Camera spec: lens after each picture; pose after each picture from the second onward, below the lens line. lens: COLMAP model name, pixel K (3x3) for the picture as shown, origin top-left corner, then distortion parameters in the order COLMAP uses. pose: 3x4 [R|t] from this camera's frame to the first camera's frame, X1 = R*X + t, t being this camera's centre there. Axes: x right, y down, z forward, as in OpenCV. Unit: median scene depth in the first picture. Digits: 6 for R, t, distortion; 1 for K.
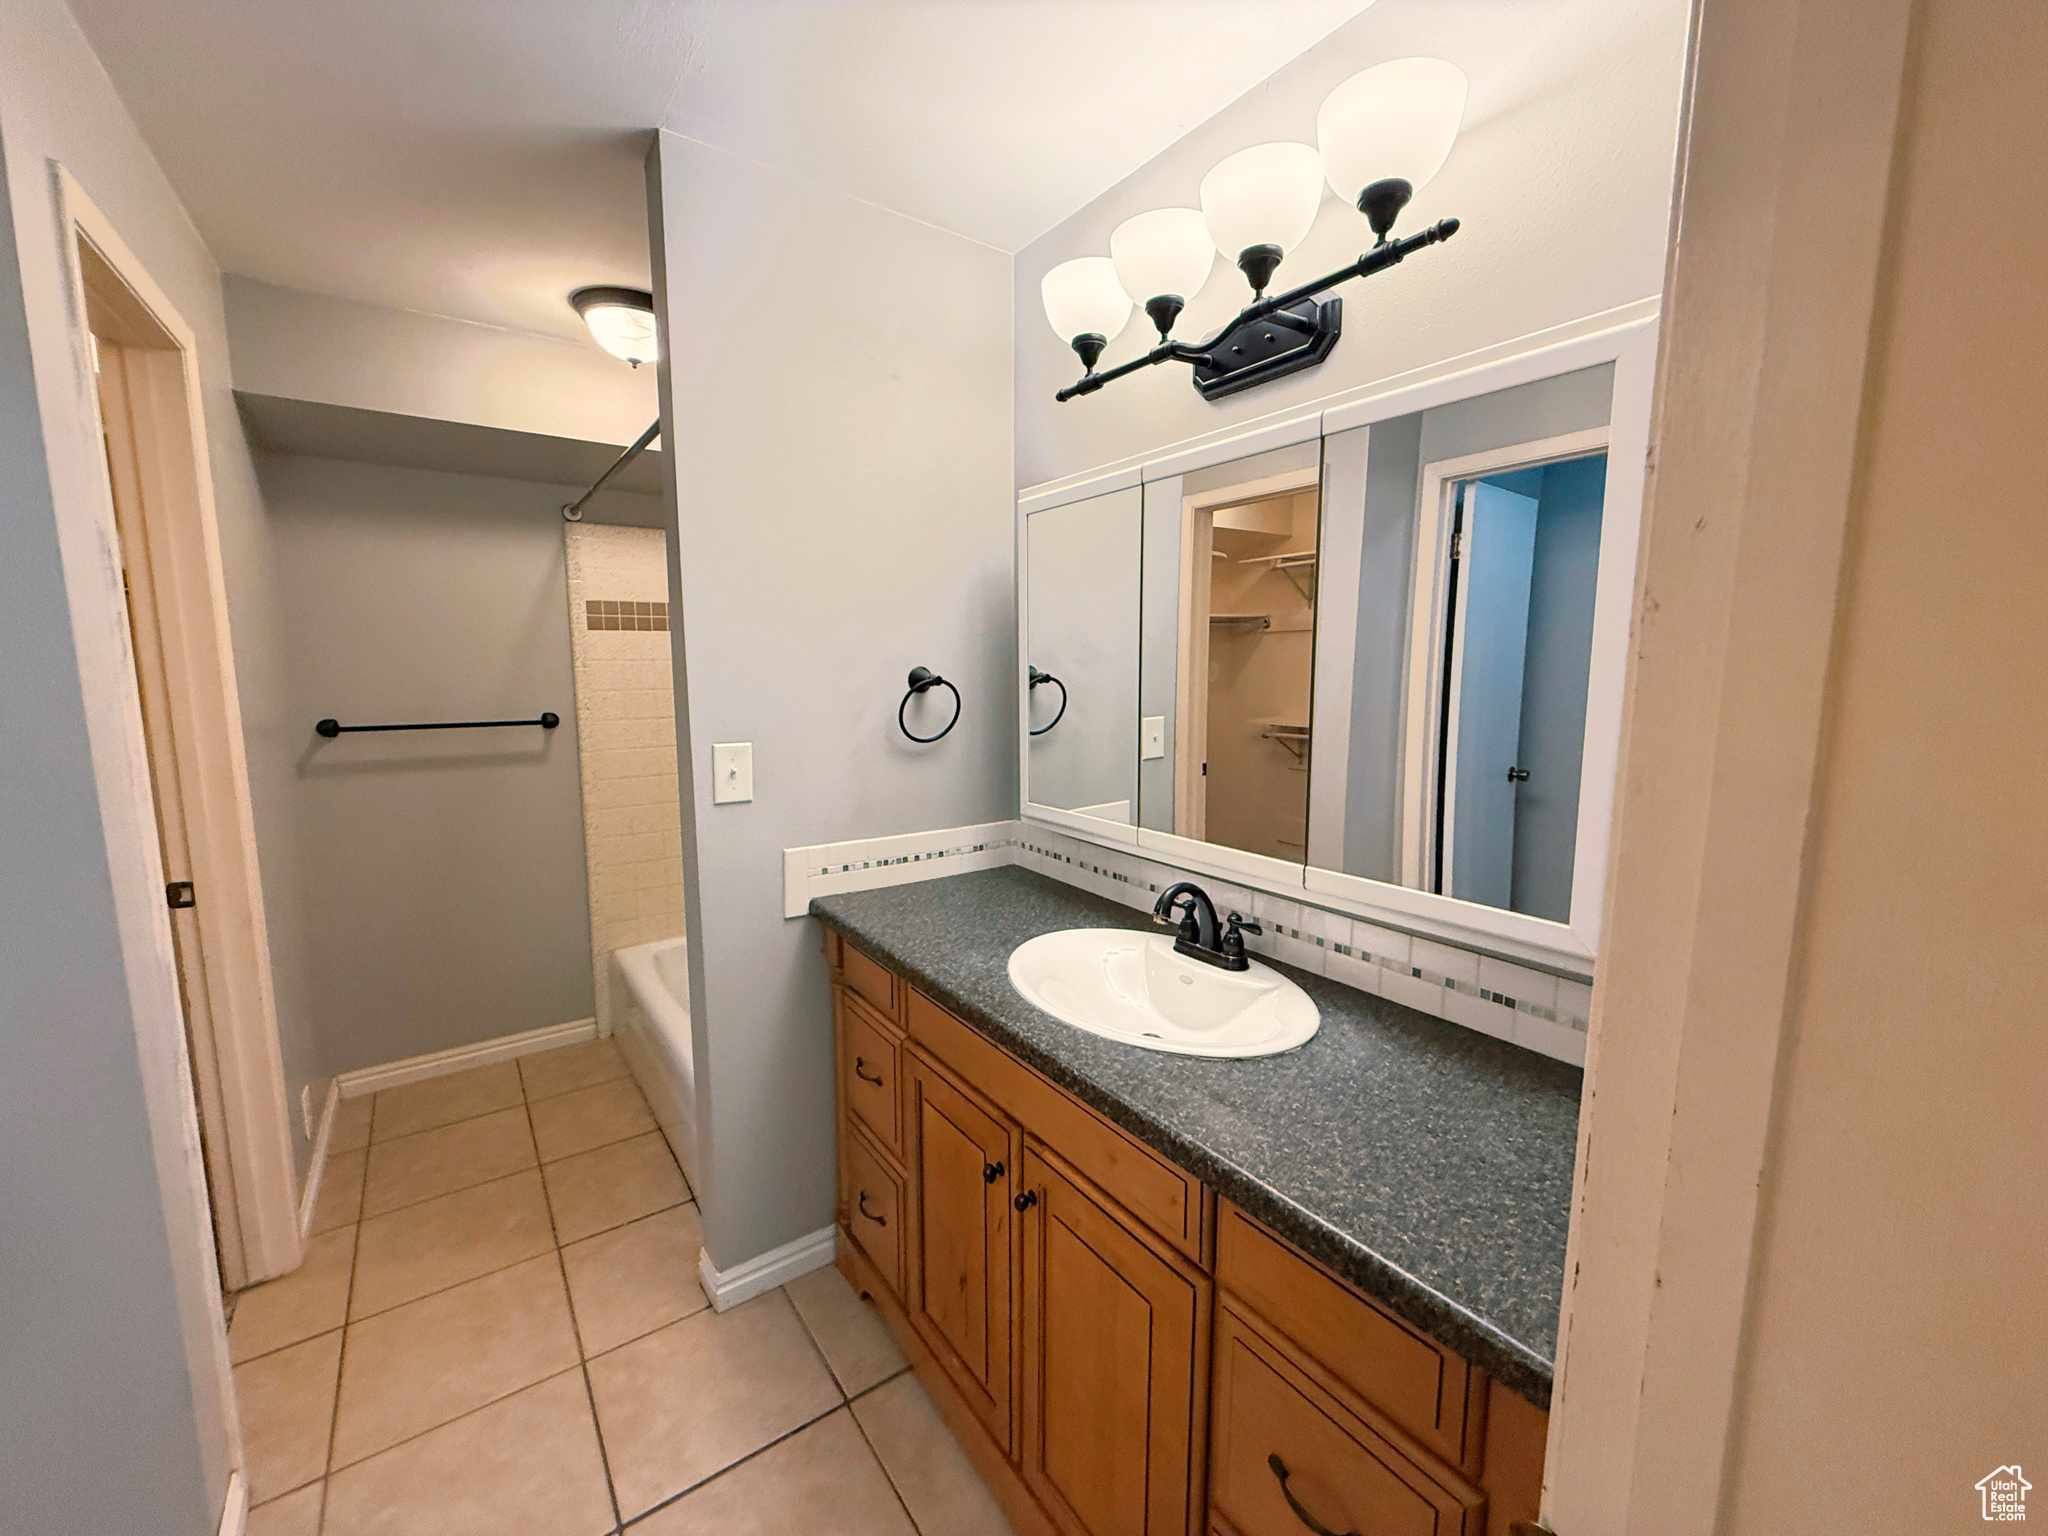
lens RADIAL K [[815.9, 0, 1025.5], [0, 815.9, 771.6], [0, 0, 1]] dist [0.000532, -0.000057]
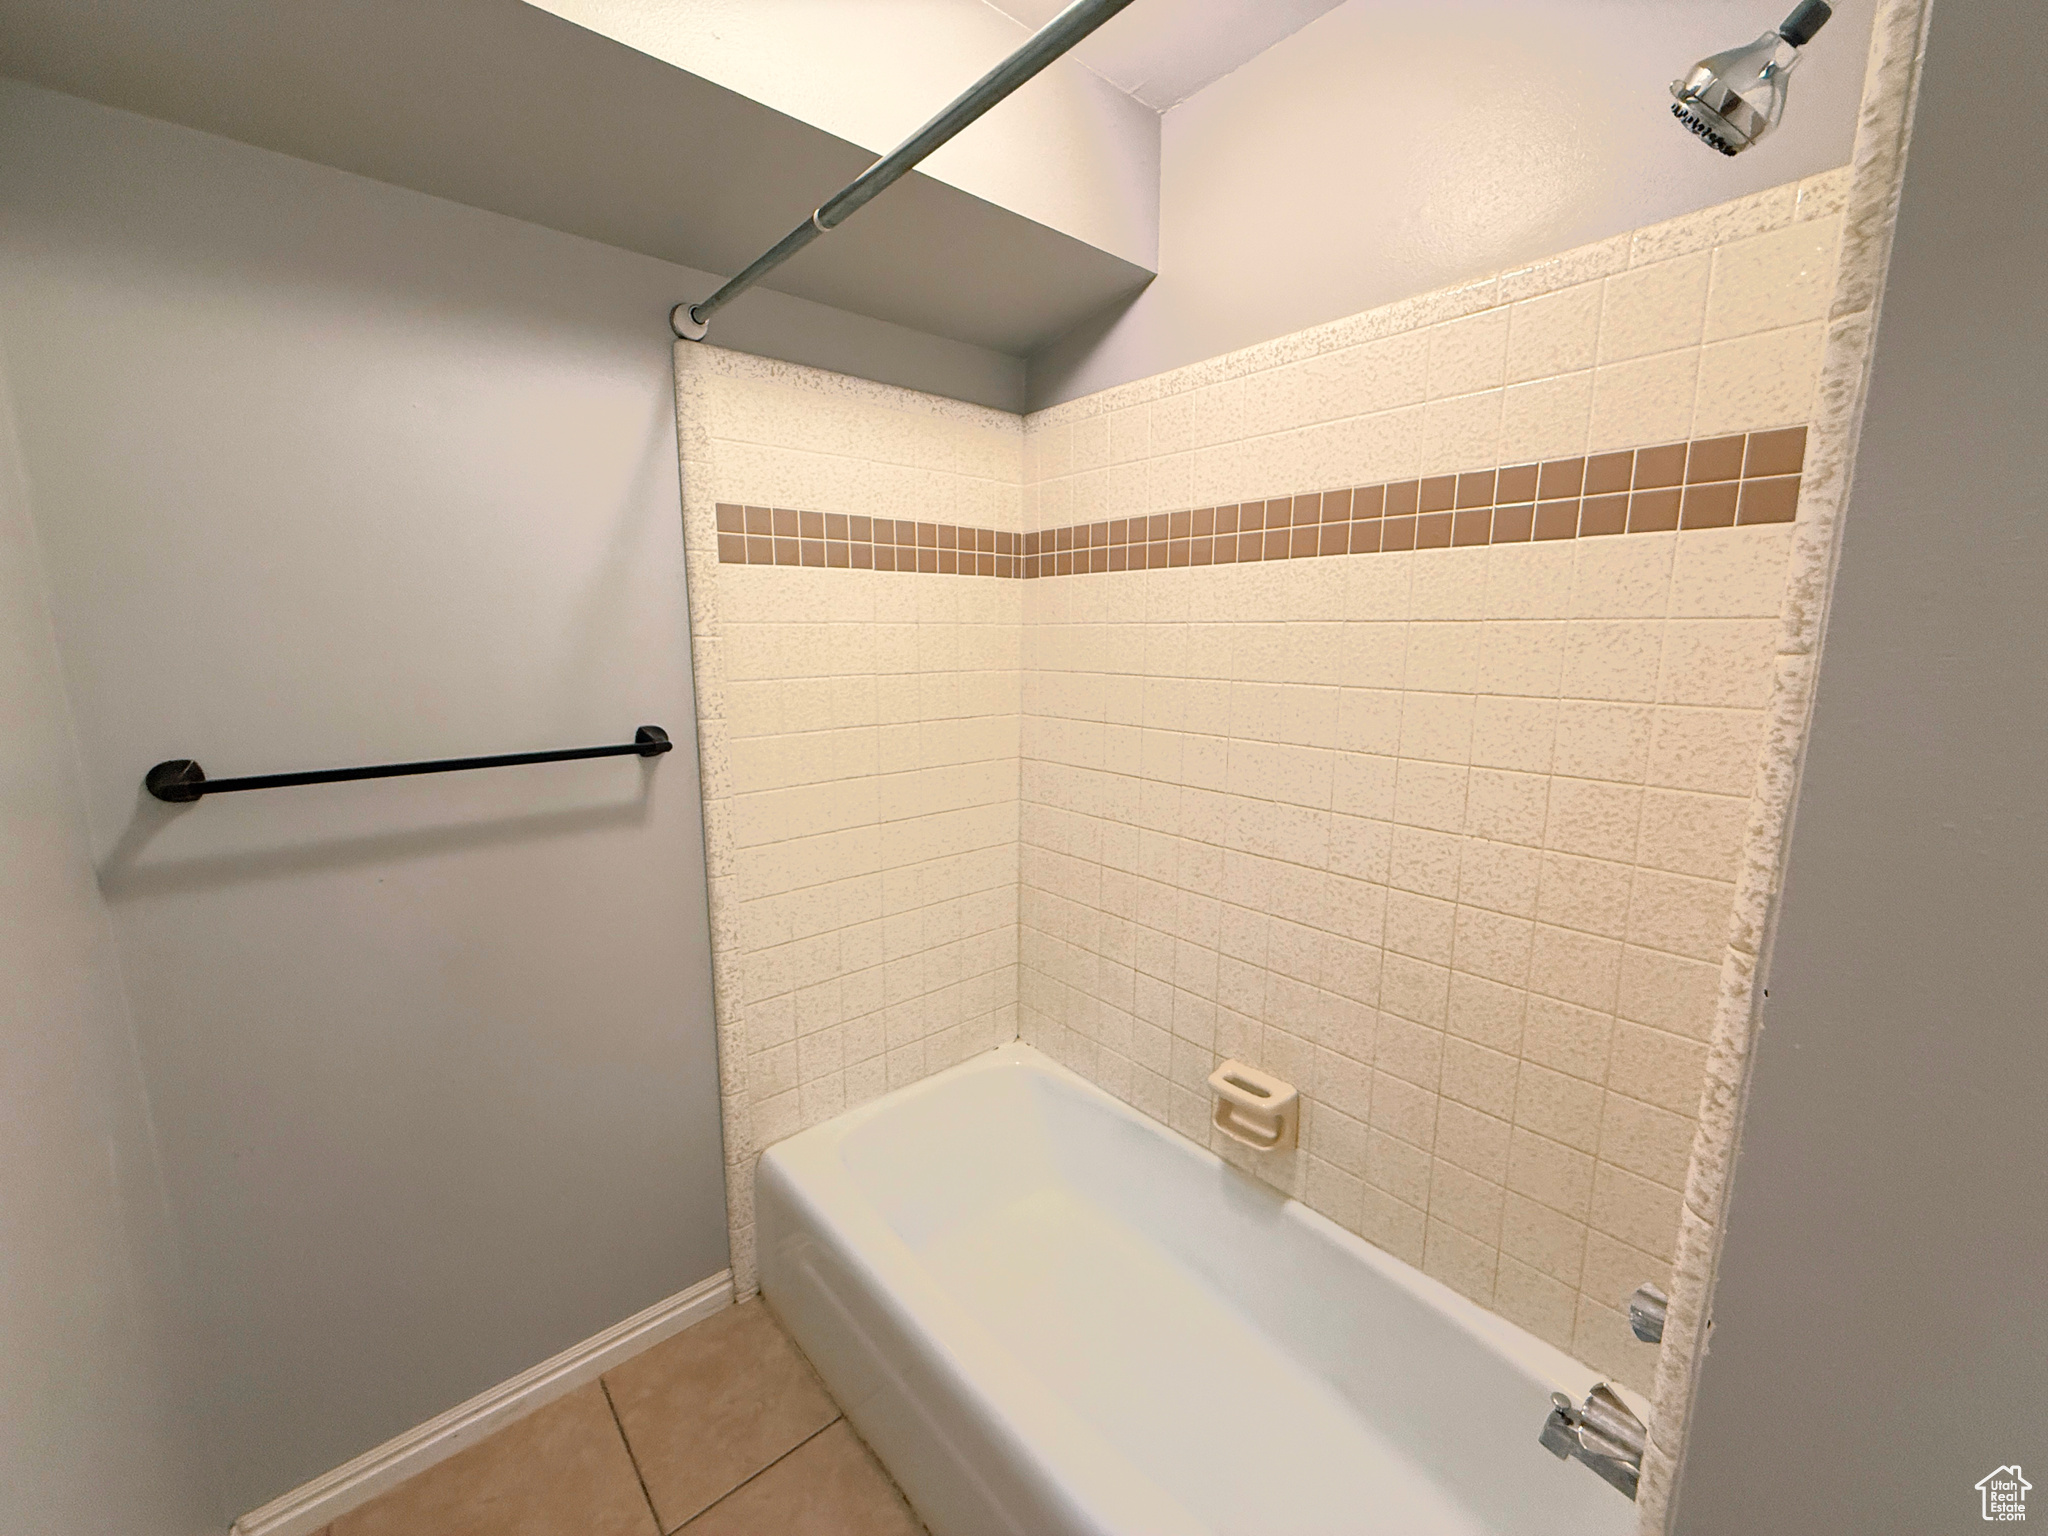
lens RADIAL K [[815.9, 0, 1026.0], [0, 815.9, 772.1], [0, 0, 1]] dist [0.000532, -0.000057]
pose [[0.996381, -0.018709, 0.082912, -0.387499], [0.015483, 0.999104, 0.039382, -0.059104], [-0.083575, -0.037956, 0.995778, 0.466626]]
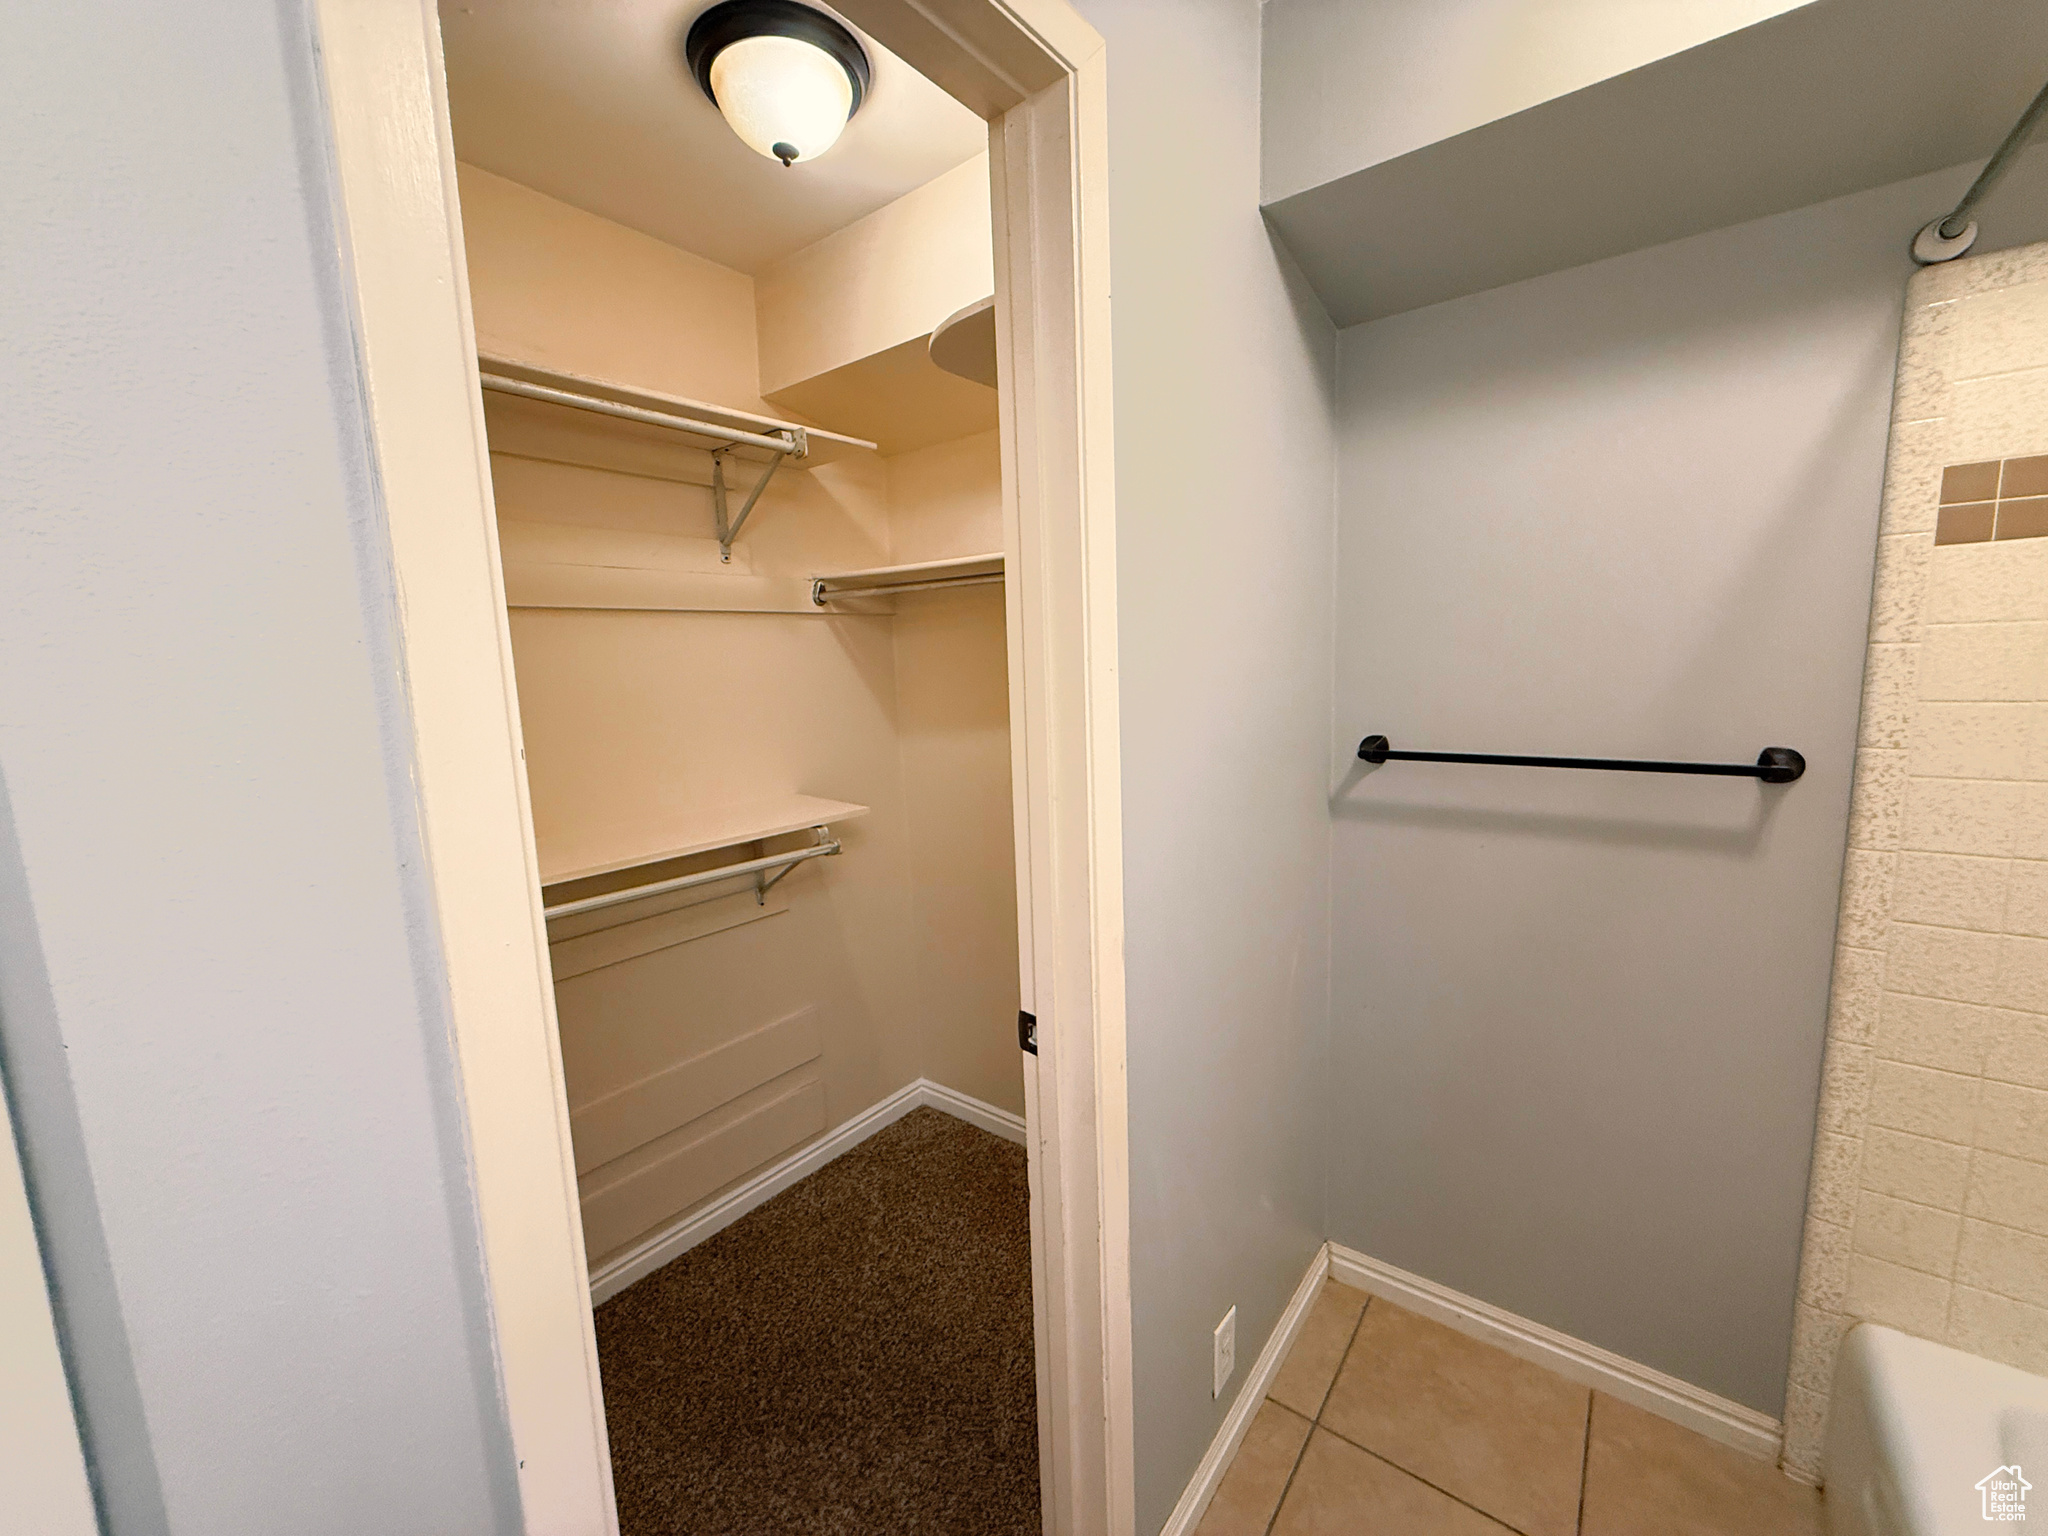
lens RADIAL K [[815.9, 0, 1024.2], [0, 815.9, 764.6], [0, 0, 1]] dist [0.000532, -0.000057]
pose [[0.280399, 0.118307, -0.952565, -0.273635], [-0.089848, 0.991253, 0.096665, -0.068219], [0.955669, 0.058481, 0.288577, 0.476099]]
